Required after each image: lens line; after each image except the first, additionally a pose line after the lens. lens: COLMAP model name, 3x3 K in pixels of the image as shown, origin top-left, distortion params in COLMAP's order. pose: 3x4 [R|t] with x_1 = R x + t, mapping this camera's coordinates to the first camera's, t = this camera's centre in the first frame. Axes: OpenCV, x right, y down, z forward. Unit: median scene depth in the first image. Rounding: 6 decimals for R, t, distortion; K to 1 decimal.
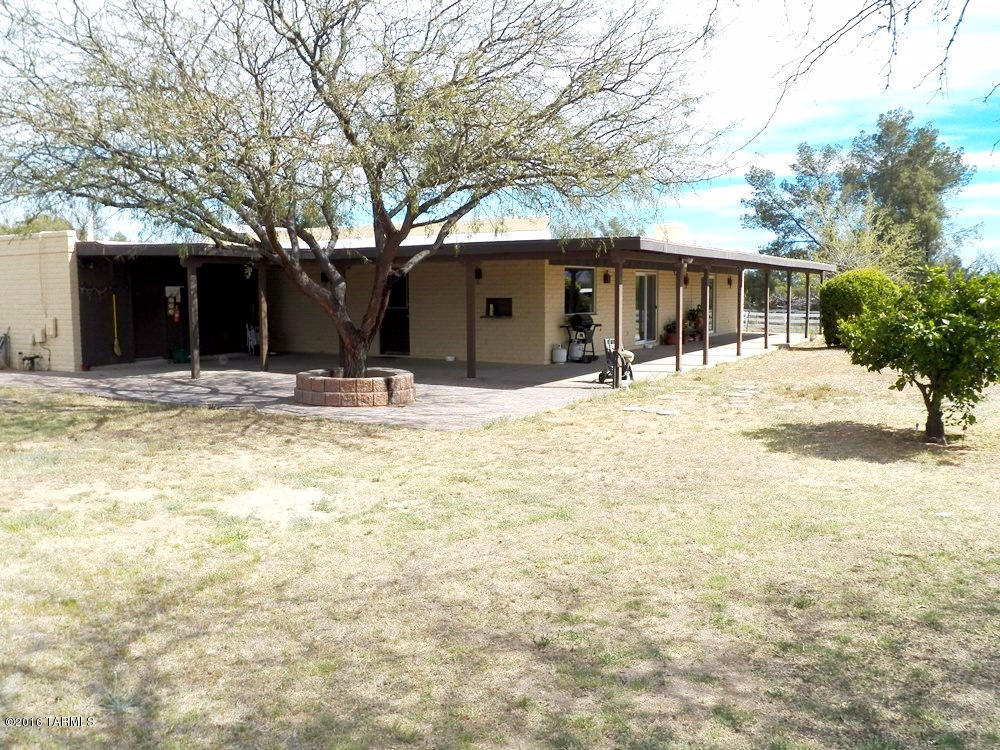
lens RADIAL K [[915.7, 0, 506.2], [0, 915.7, 375.6], [0, 0, 1]] dist [-0.053691, 0.000497]
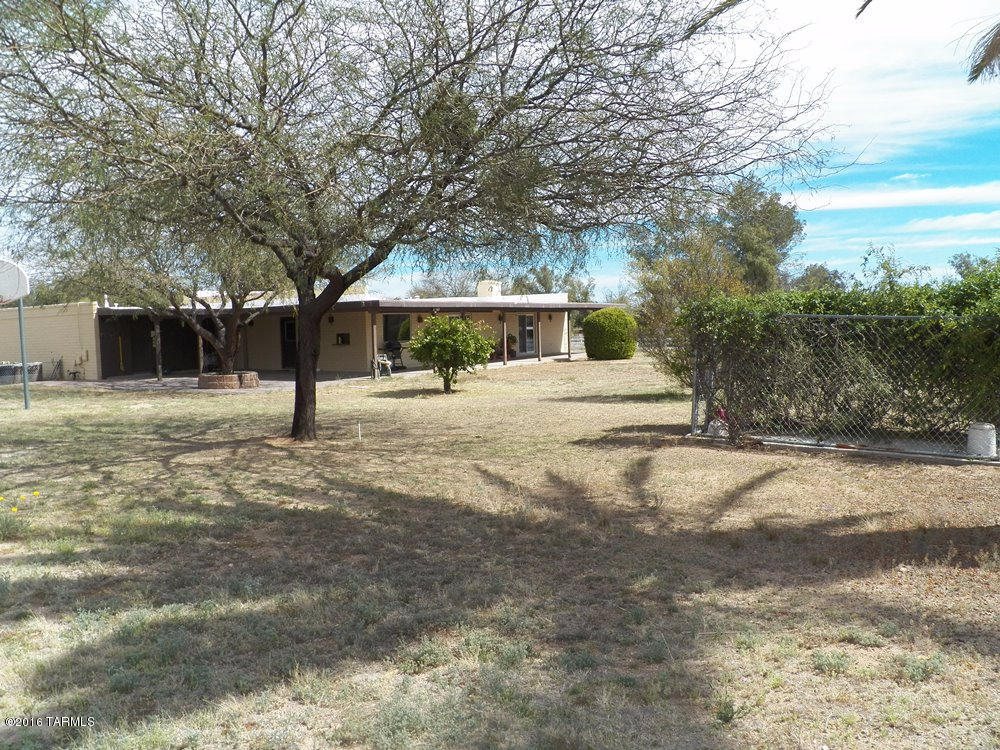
lens RADIAL K [[837.1, 0, 493.8], [0, 837.1, 373.8], [0, 0, 1]] dist [-0.070272, 0.018126]
pose [[0.999056, -0.021013, -0.038017, 0.370898], [0.019762, 0.999261, -0.032974, 0.052951], [0.038681, 0.032191, 0.998733, -0.603866]]
